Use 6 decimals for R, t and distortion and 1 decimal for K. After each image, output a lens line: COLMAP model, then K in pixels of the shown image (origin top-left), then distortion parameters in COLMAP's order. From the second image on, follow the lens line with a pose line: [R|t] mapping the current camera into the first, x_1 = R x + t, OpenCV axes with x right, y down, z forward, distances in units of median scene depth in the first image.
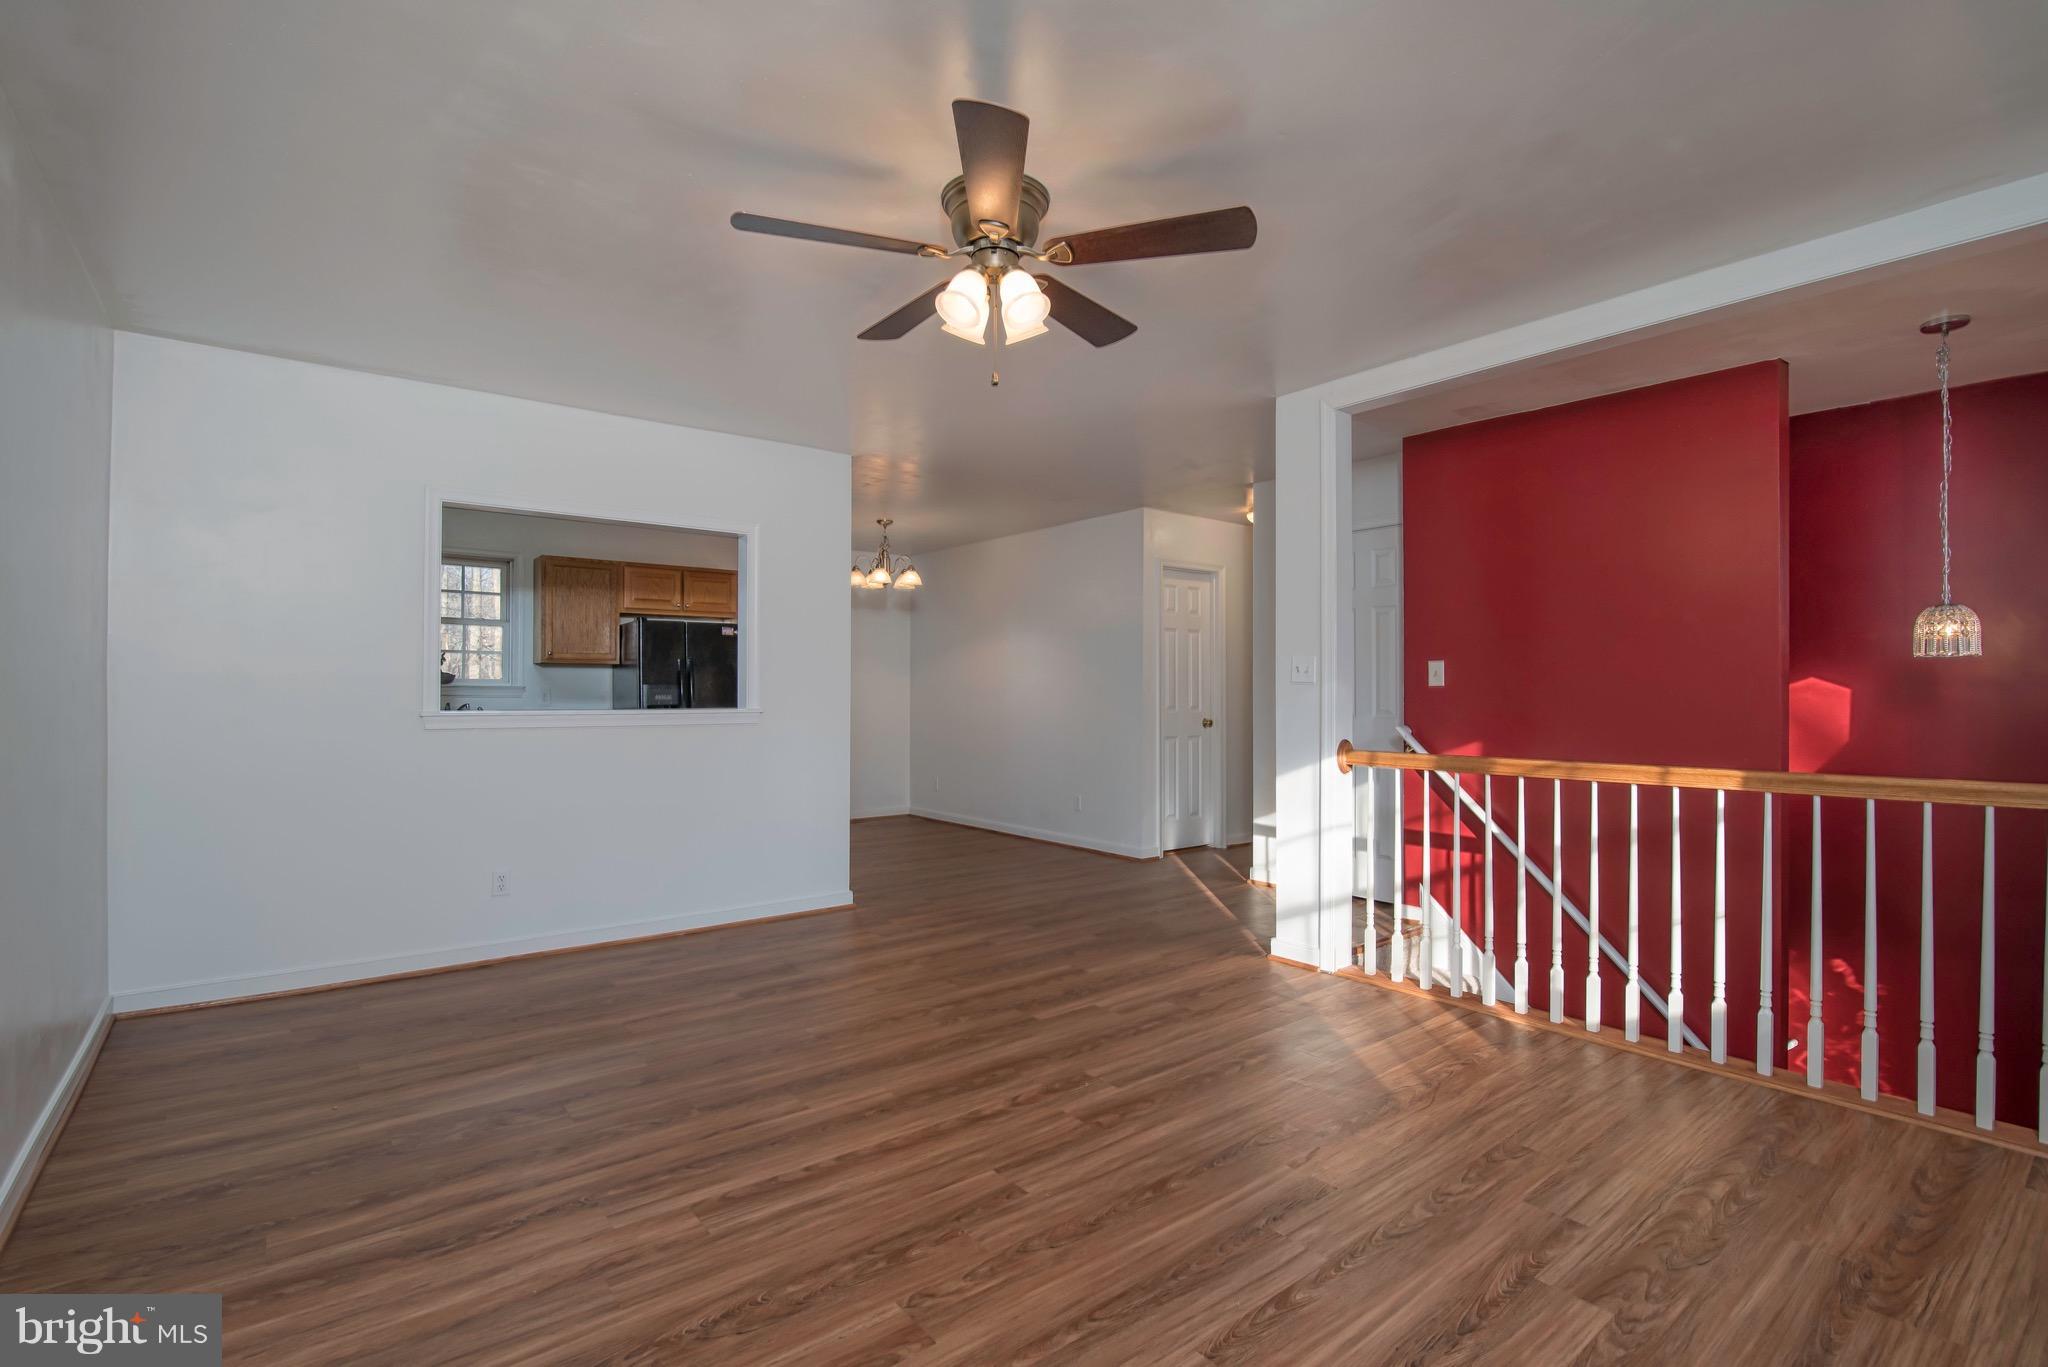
lens RADIAL K [[935.5, 0, 1029.3], [0, 935.5, 684.7], [0, 0, 1]] dist [-0.003669, -0.000421]
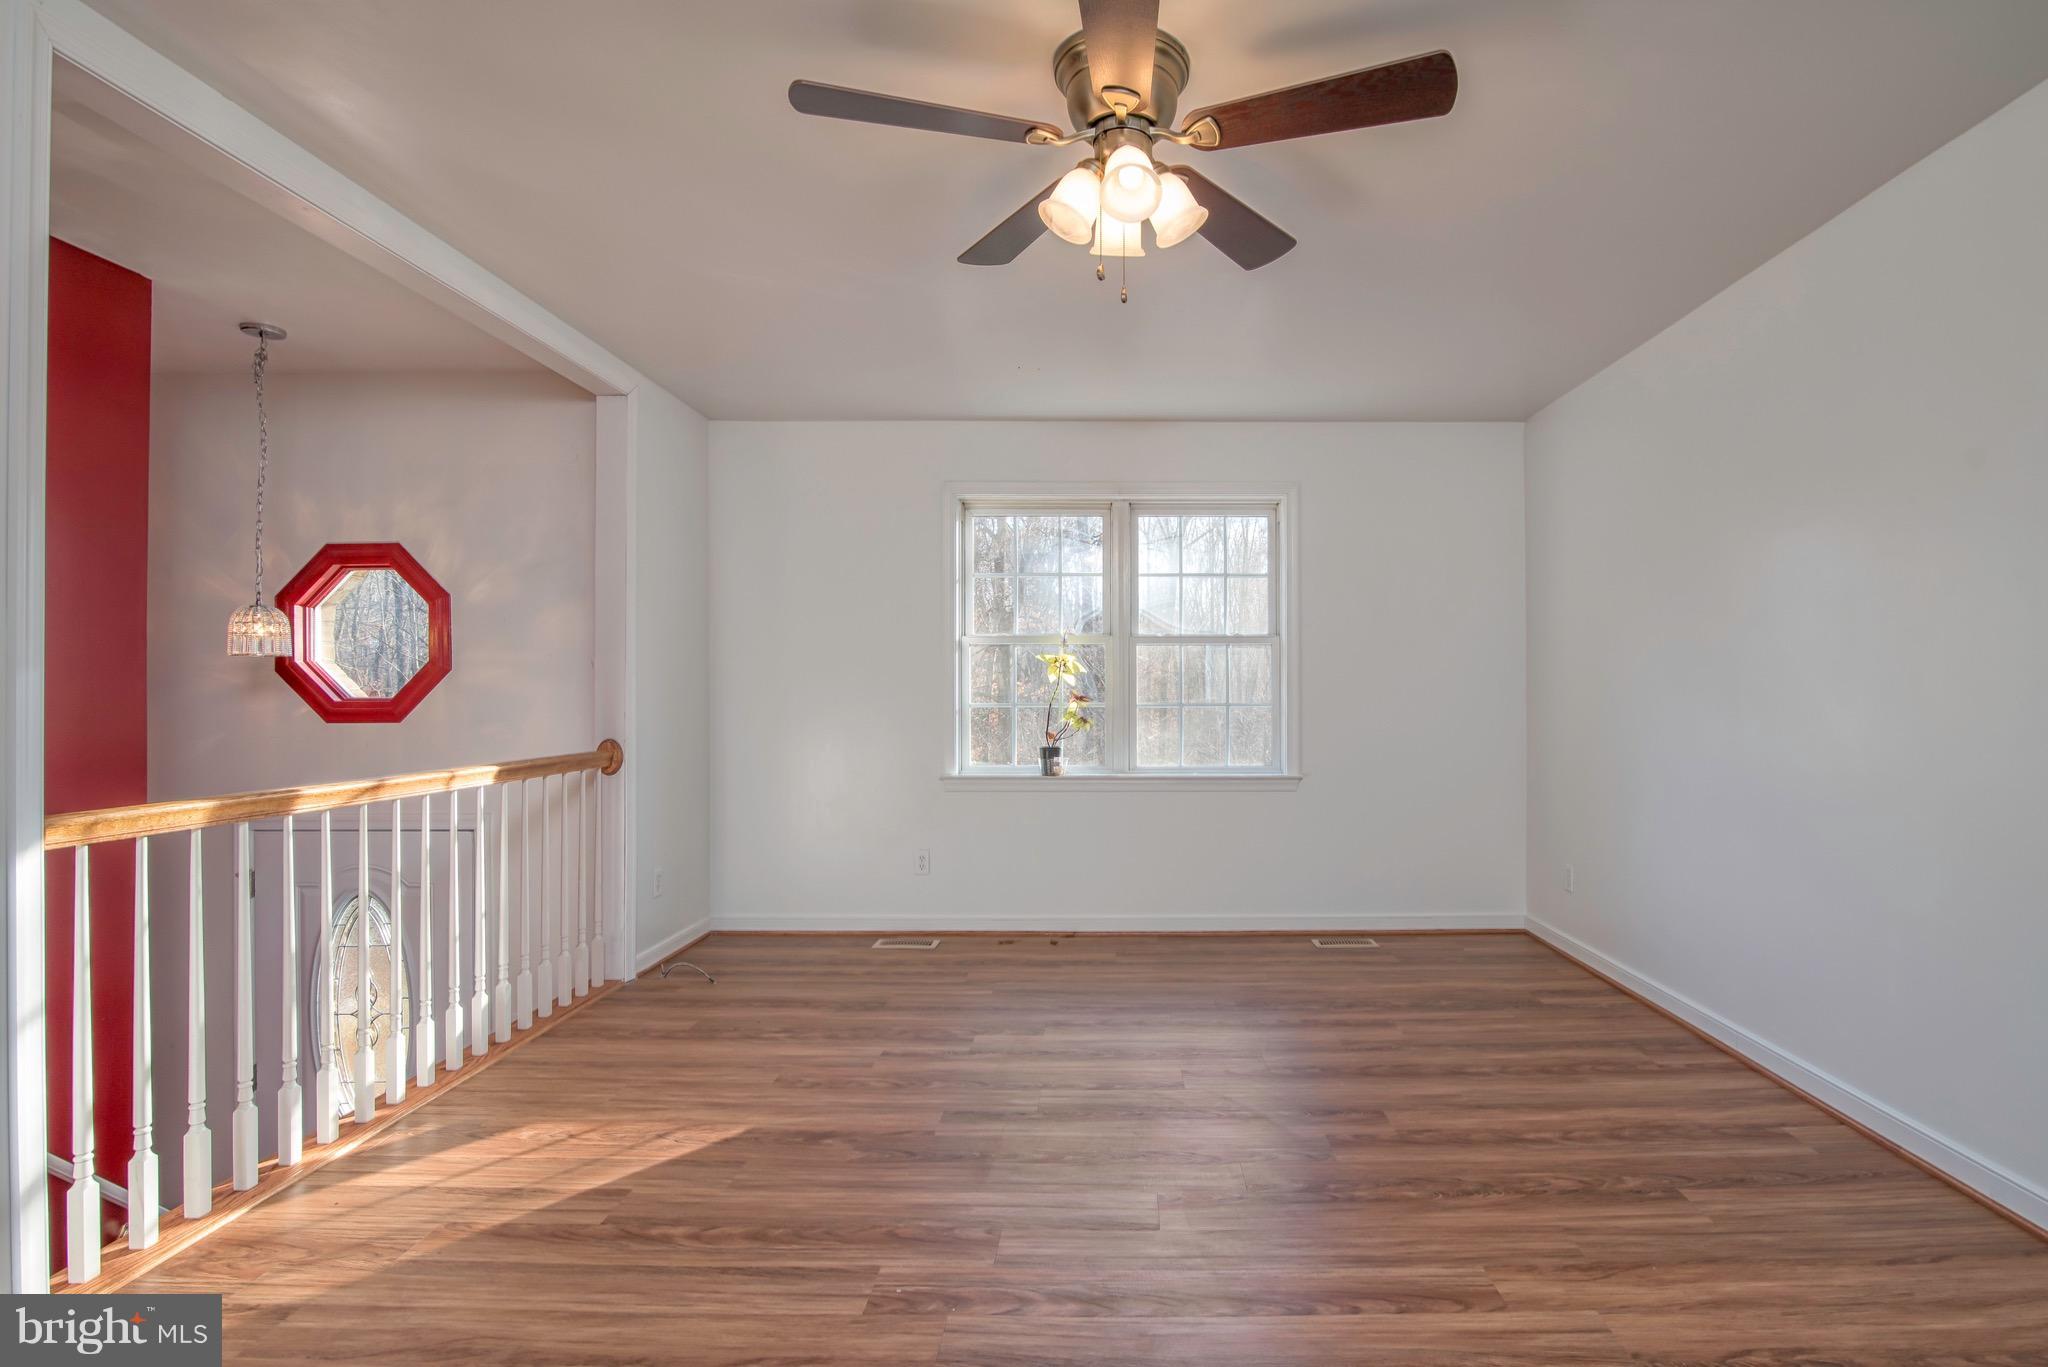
lens RADIAL K [[1018.1, 0, 1114.4], [0, 1018.1, 691.6], [0, 0, 1]] dist [0.004755, 0.000575]
pose [[-0.785008, 0.001152, 0.619485, -0.443595], [-0.001486, 0.999992, -0.003743, 0.011816], [-0.619484, -0.003859, -0.785000, 1.315549]]
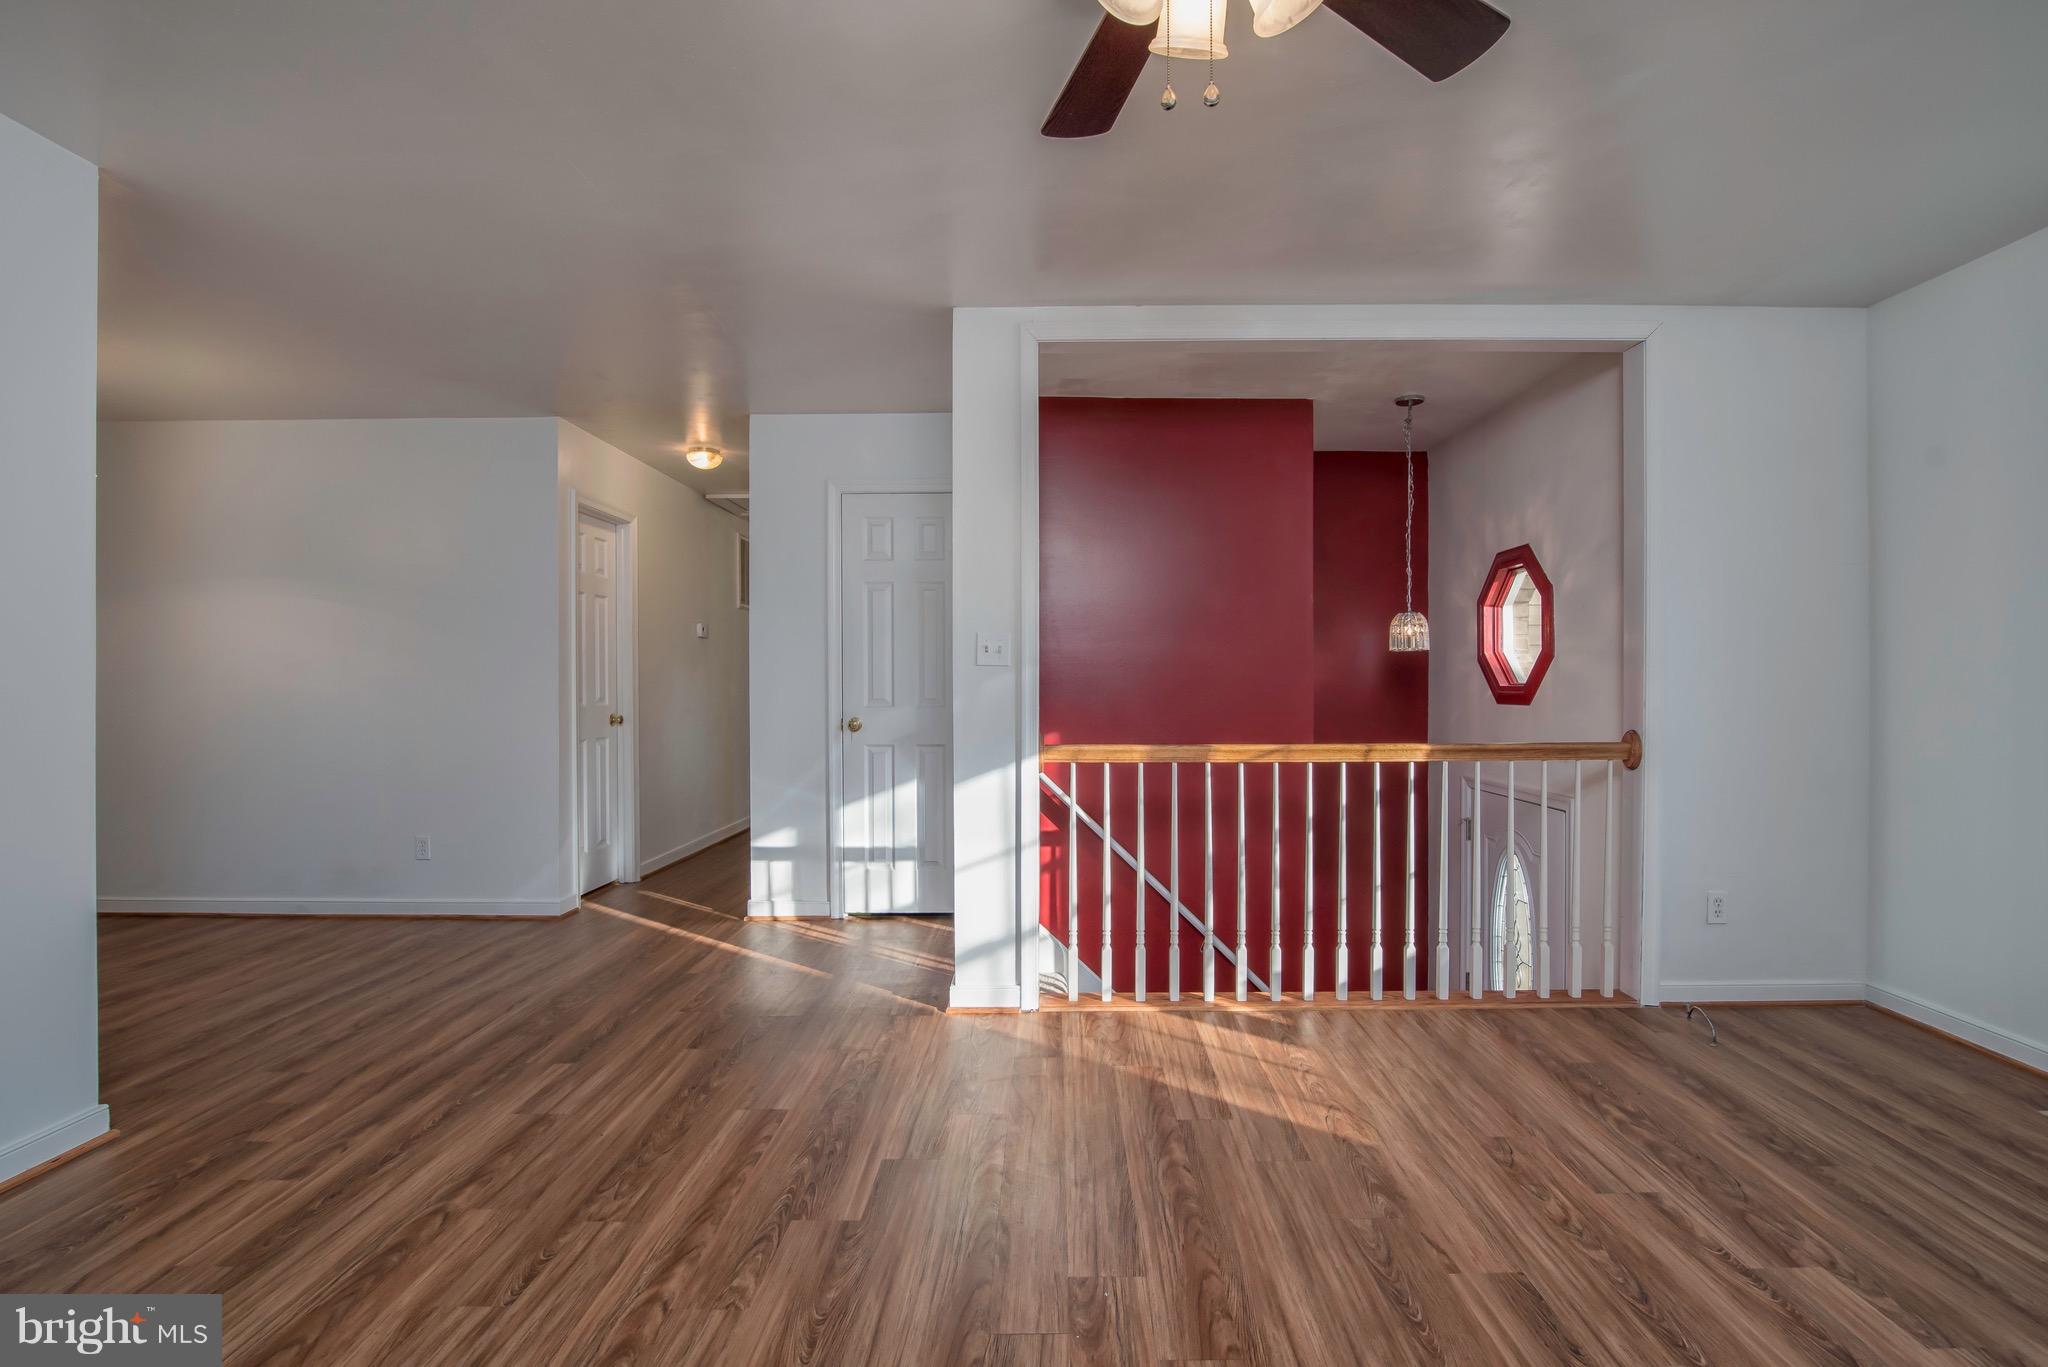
lens RADIAL K [[946.5, 0, 1027.7], [0, 946.5, 685.3], [0, 0, 1]] dist [-0.020678, 0.000818]
pose [[0.636383, -0.005384, 0.771355, -0.410005], [-0.003798, 0.999942, 0.010113, 0.008152], [-0.771364, -0.009365, 0.636325, 0.572338]]
